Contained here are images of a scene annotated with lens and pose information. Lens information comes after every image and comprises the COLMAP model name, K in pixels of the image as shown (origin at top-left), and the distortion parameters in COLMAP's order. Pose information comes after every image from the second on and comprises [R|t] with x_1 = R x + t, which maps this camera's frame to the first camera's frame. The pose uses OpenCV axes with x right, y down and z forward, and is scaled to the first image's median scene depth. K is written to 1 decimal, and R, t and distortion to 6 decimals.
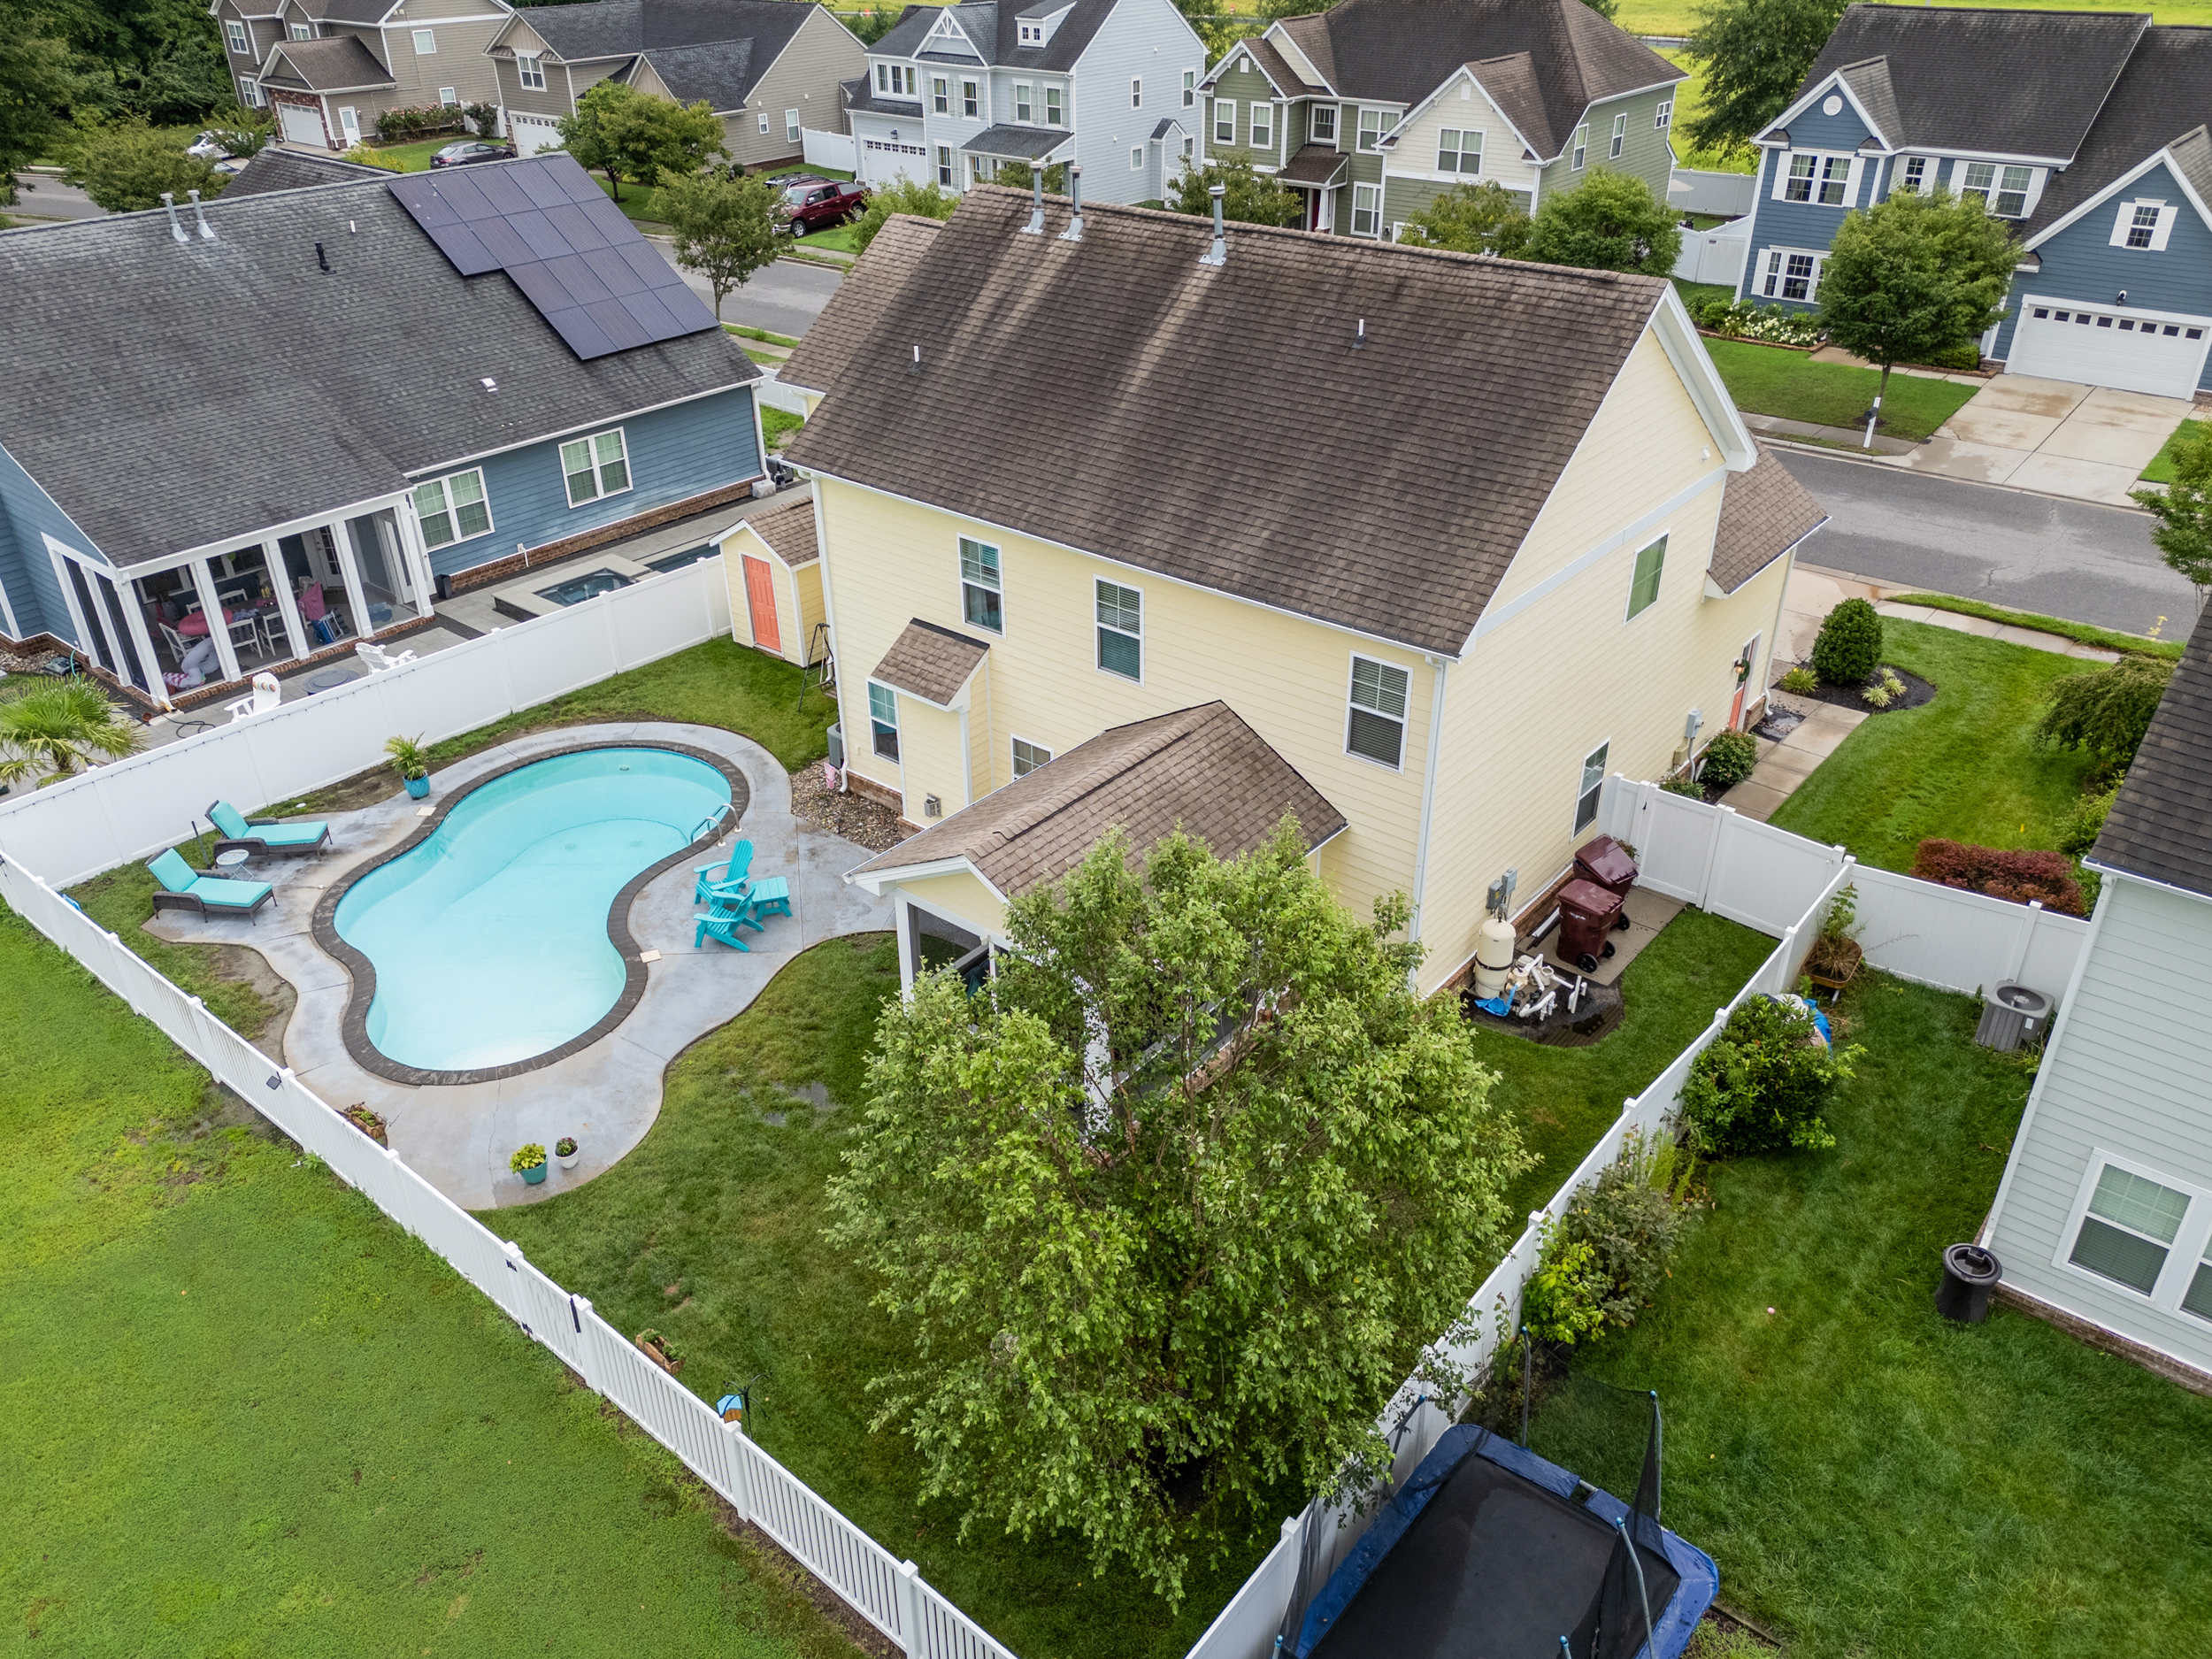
lens RADIAL K [[1648.0, 0, 1106.0], [0, 1648.0, 829.5], [0, 0, 1]] dist [0.080261, -0.074258]
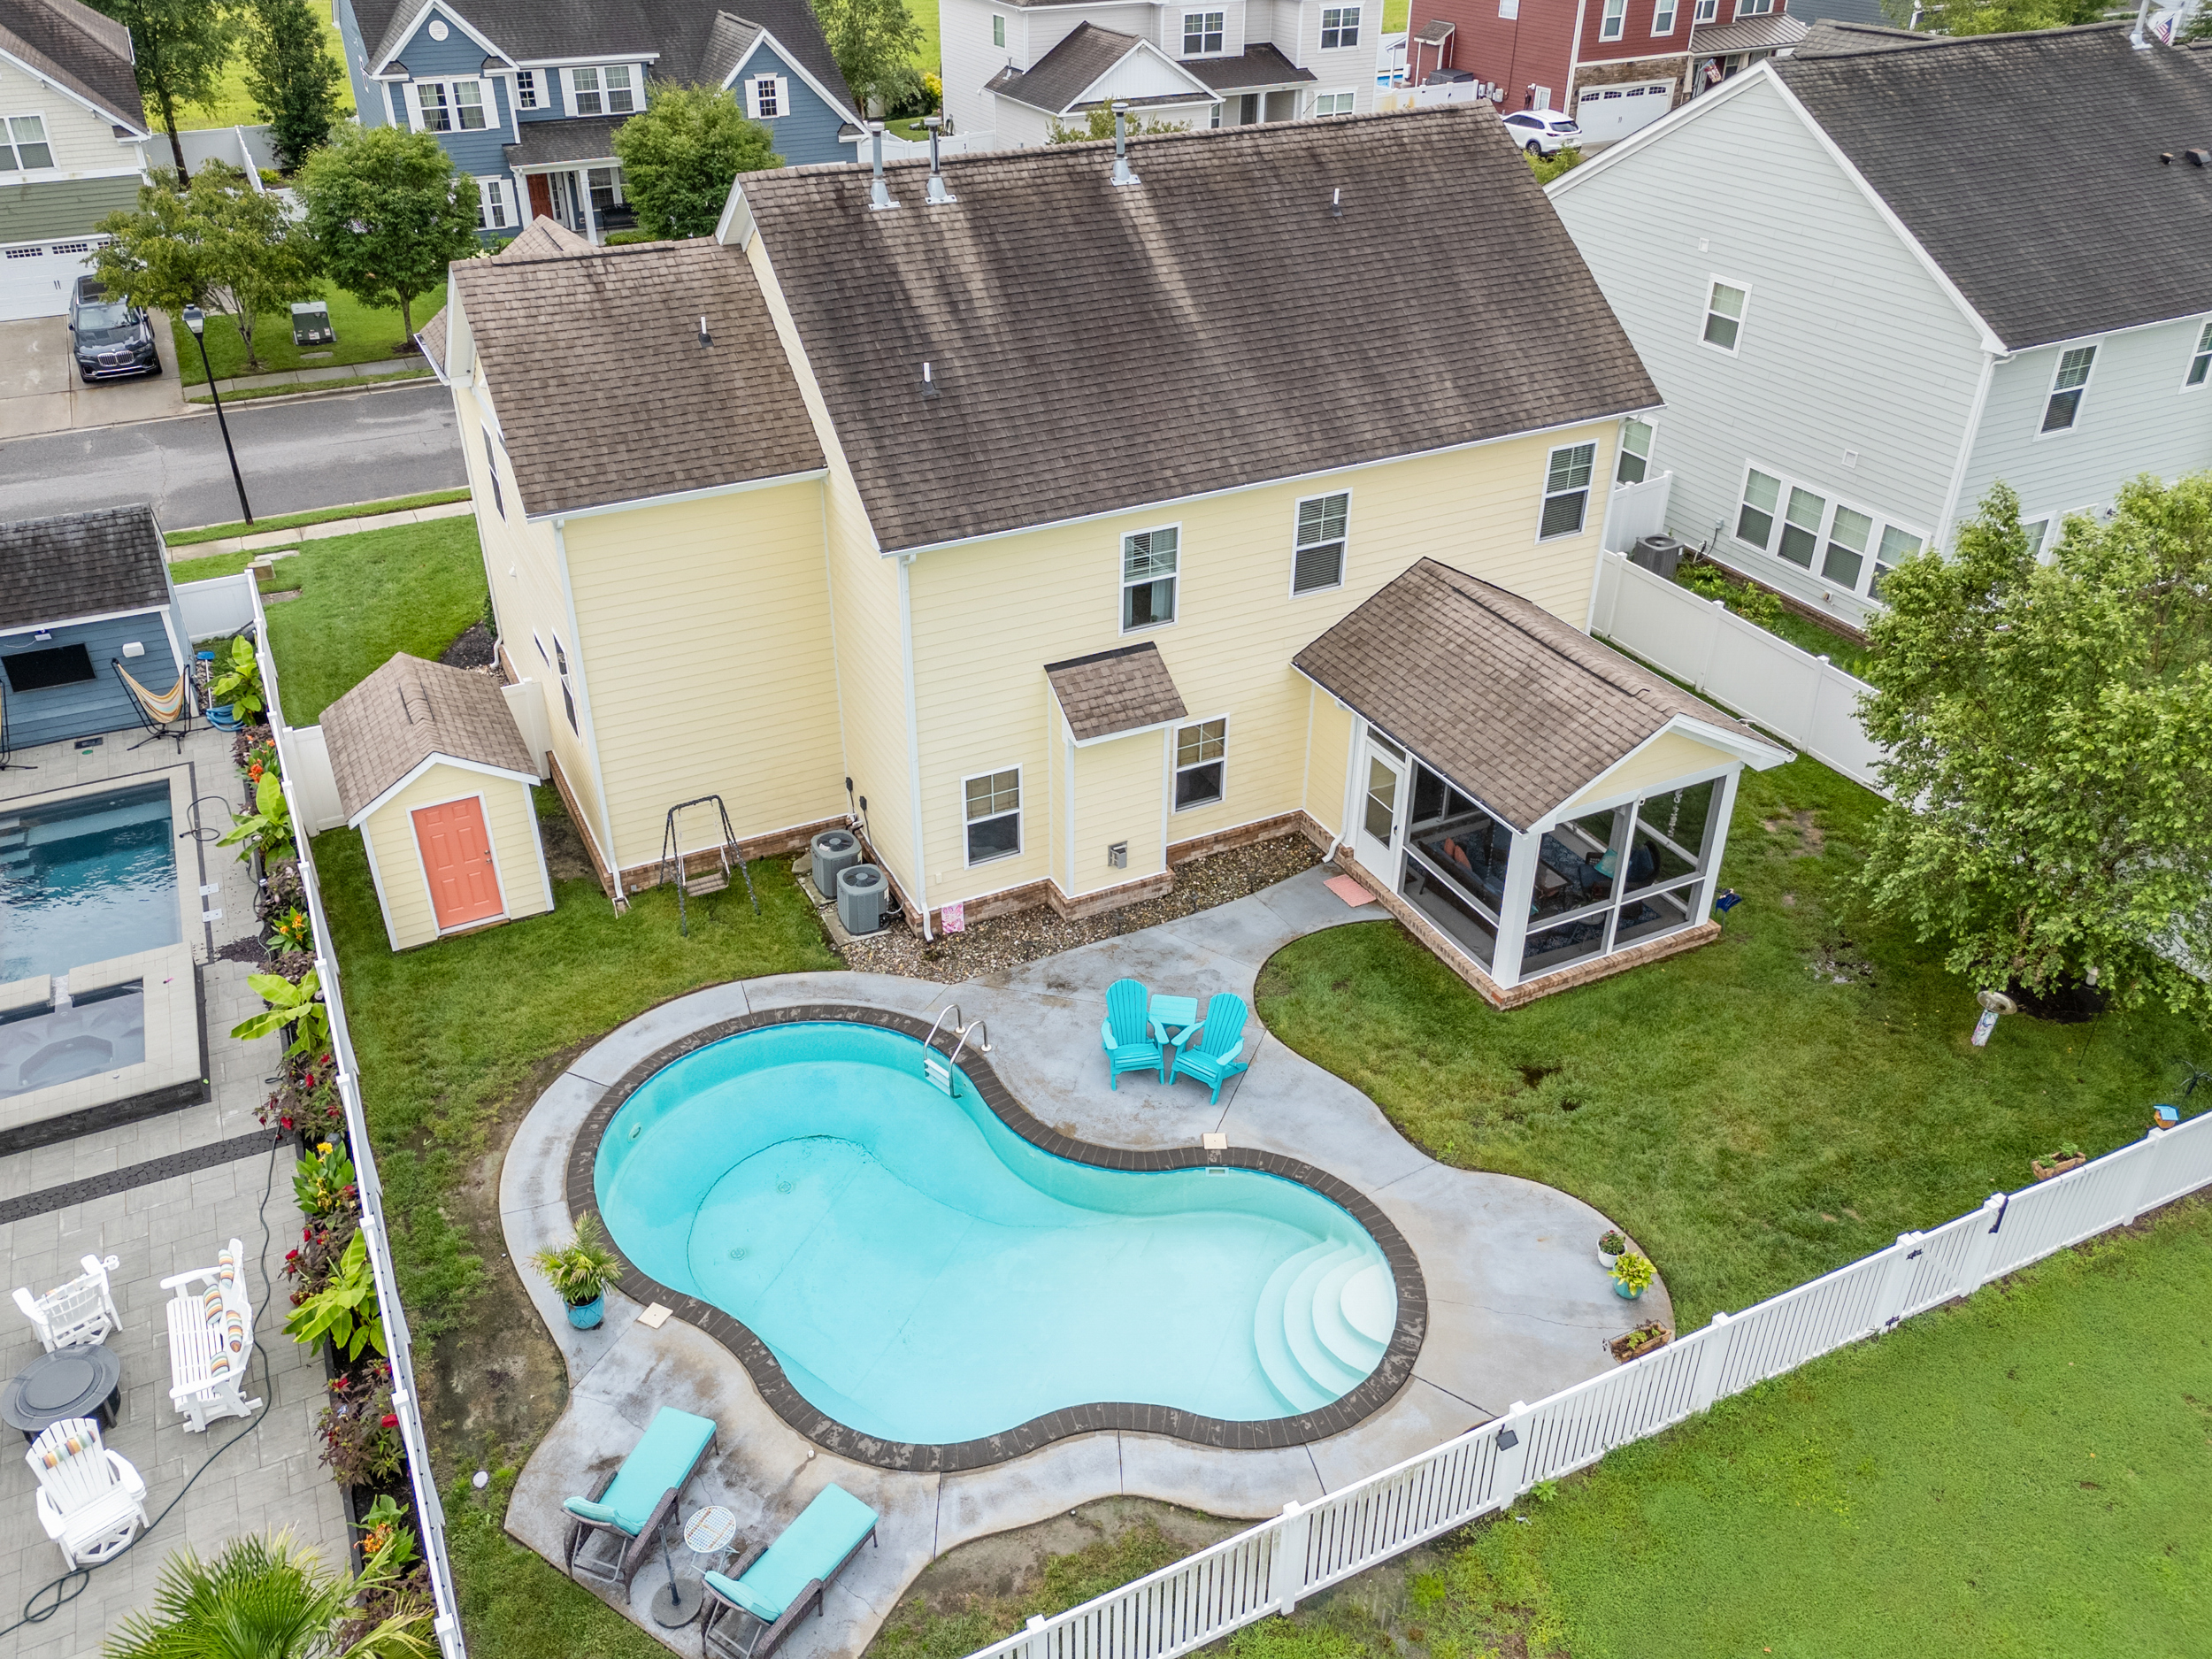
lens RADIAL K [[1727.8, 0, 1056.0], [0, 1727.8, 778.7], [0, 0, 1]] dist [0.073918, -0.070494]
pose [[0.420221, -0.452702, 0.786432, -0.850007], [0.461901, 0.852698, 0.244037, -0.297863], [-0.781065, 0.260704, 0.567425, 0.530216]]
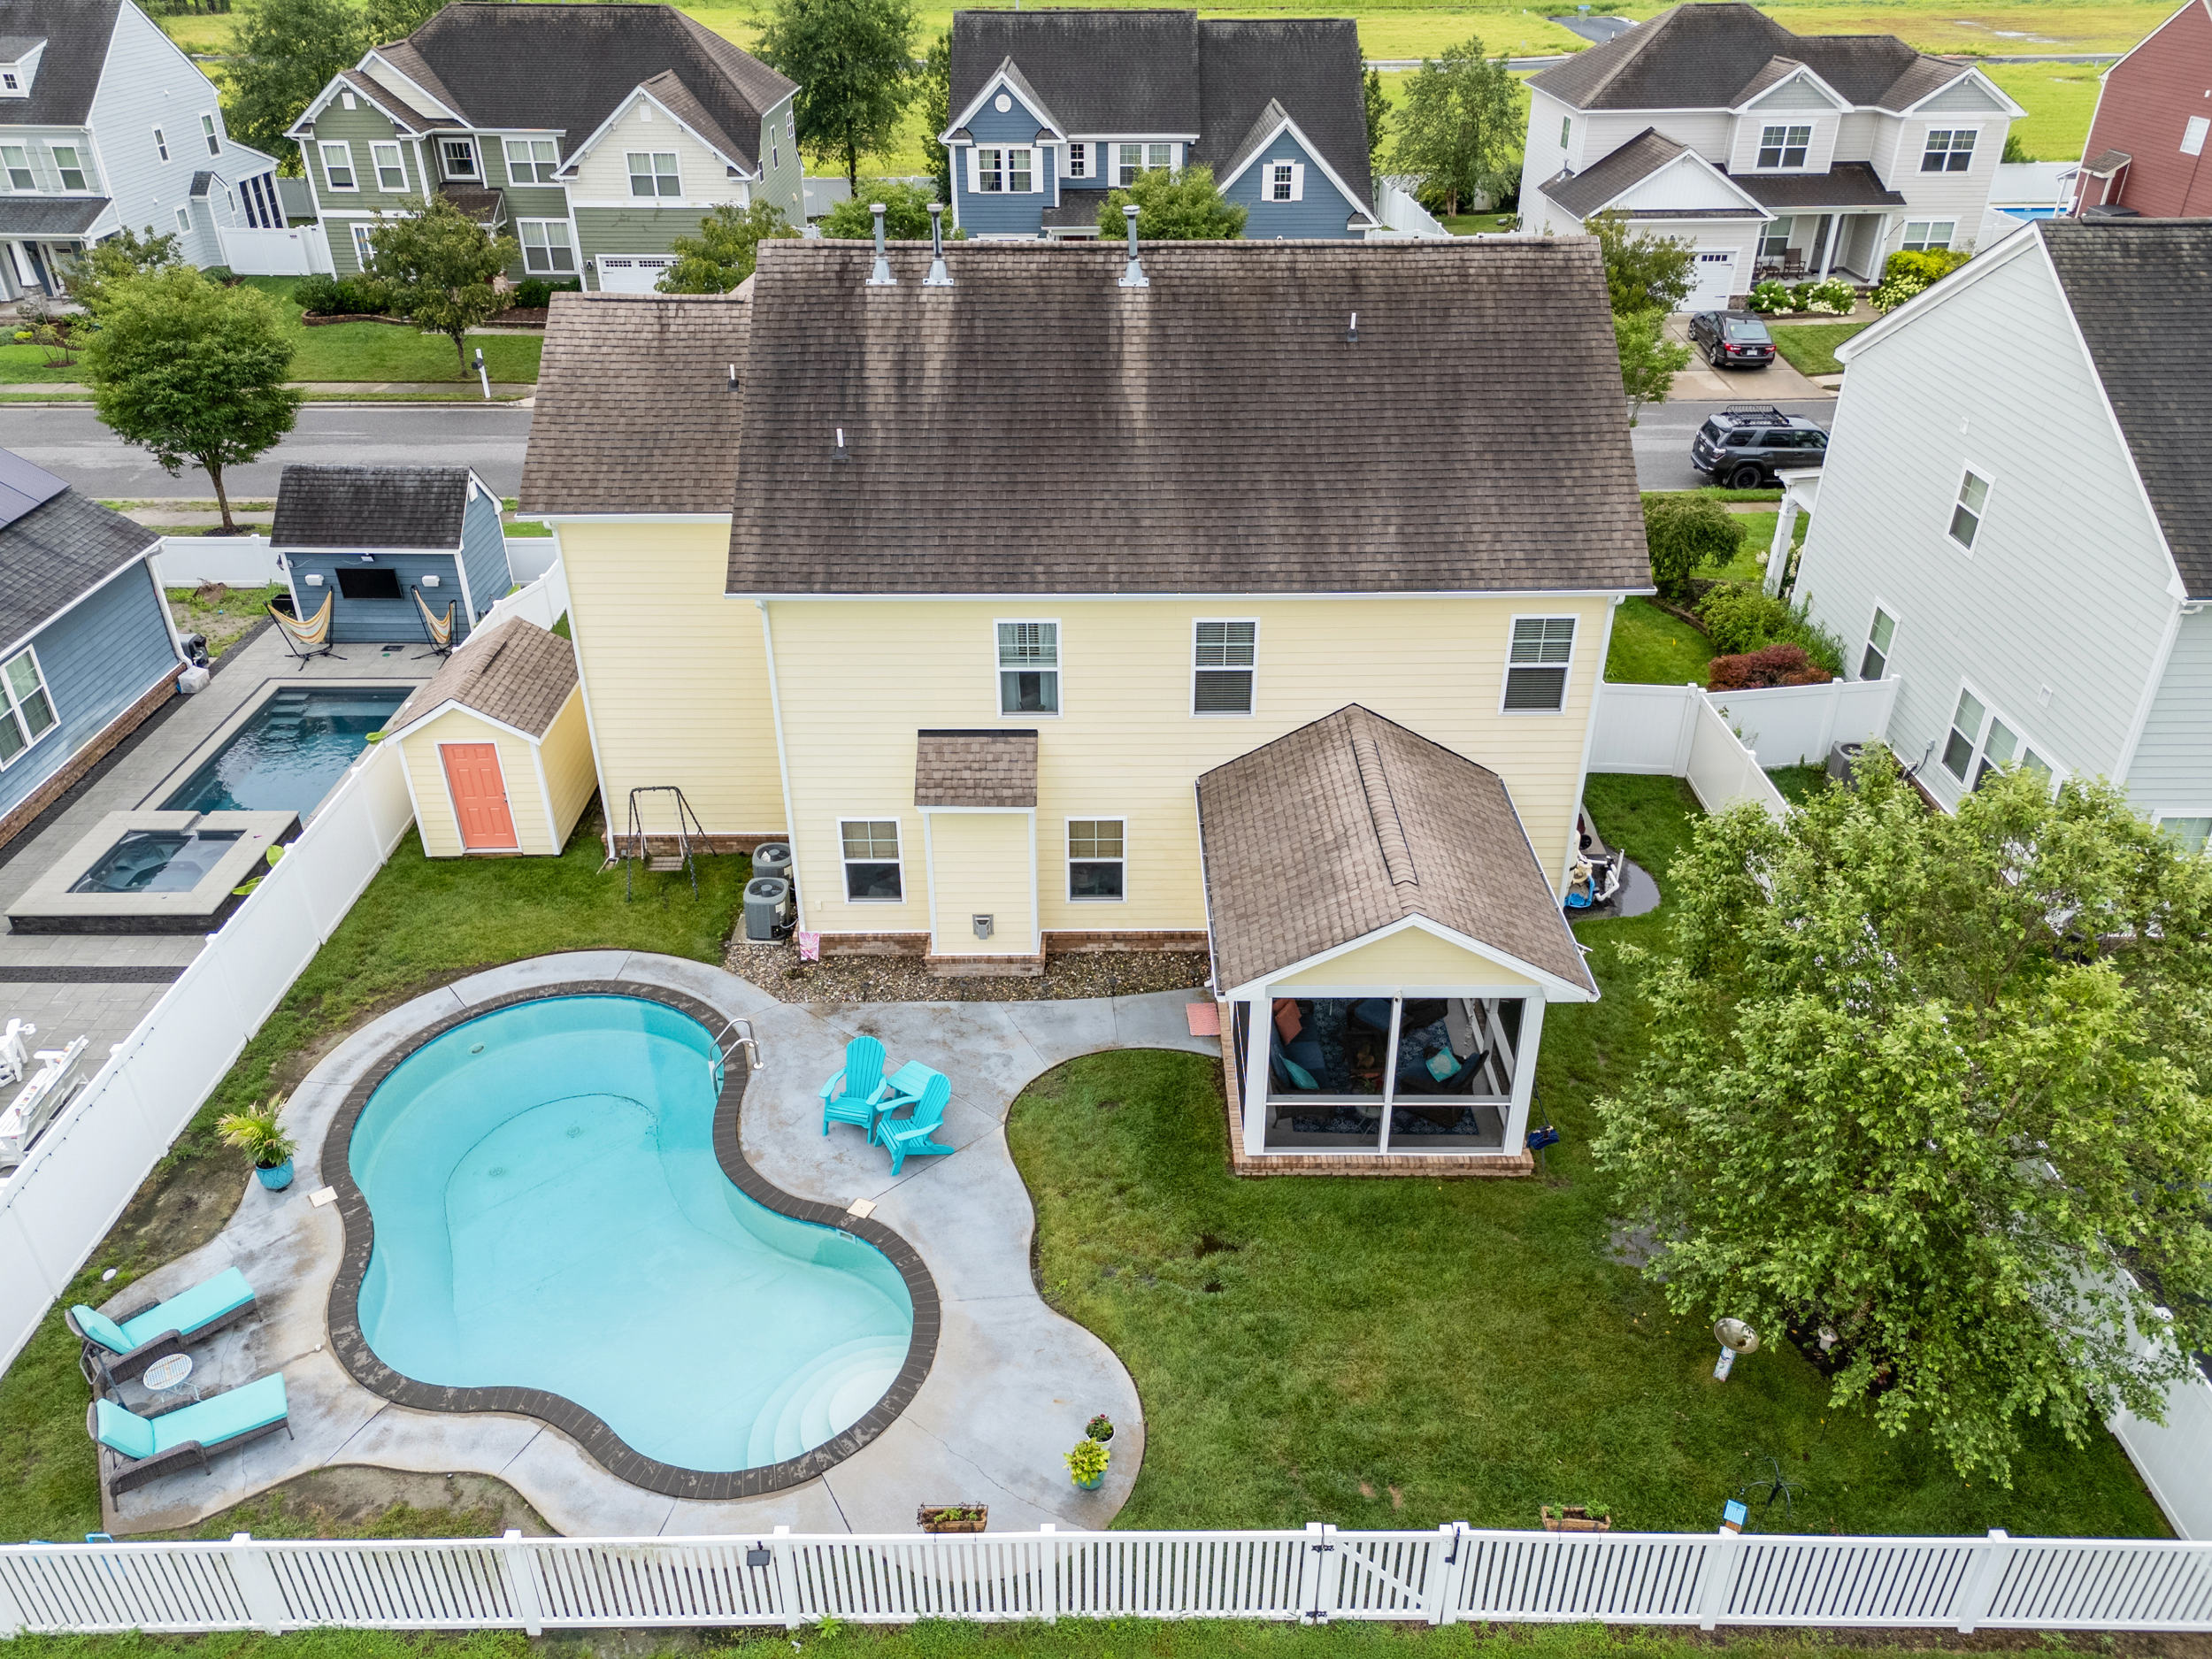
lens RADIAL K [[1626.2, 0, 1106.0], [0, 1626.2, 829.5], [0, 0, 1]] dist [0.071038, -0.066790]
pose [[0.768457, -0.318923, 0.554763, -0.550806], [0.320167, 0.942258, 0.098192, -0.135206], [-0.554046, 0.102160, 0.826194, 0.244412]]
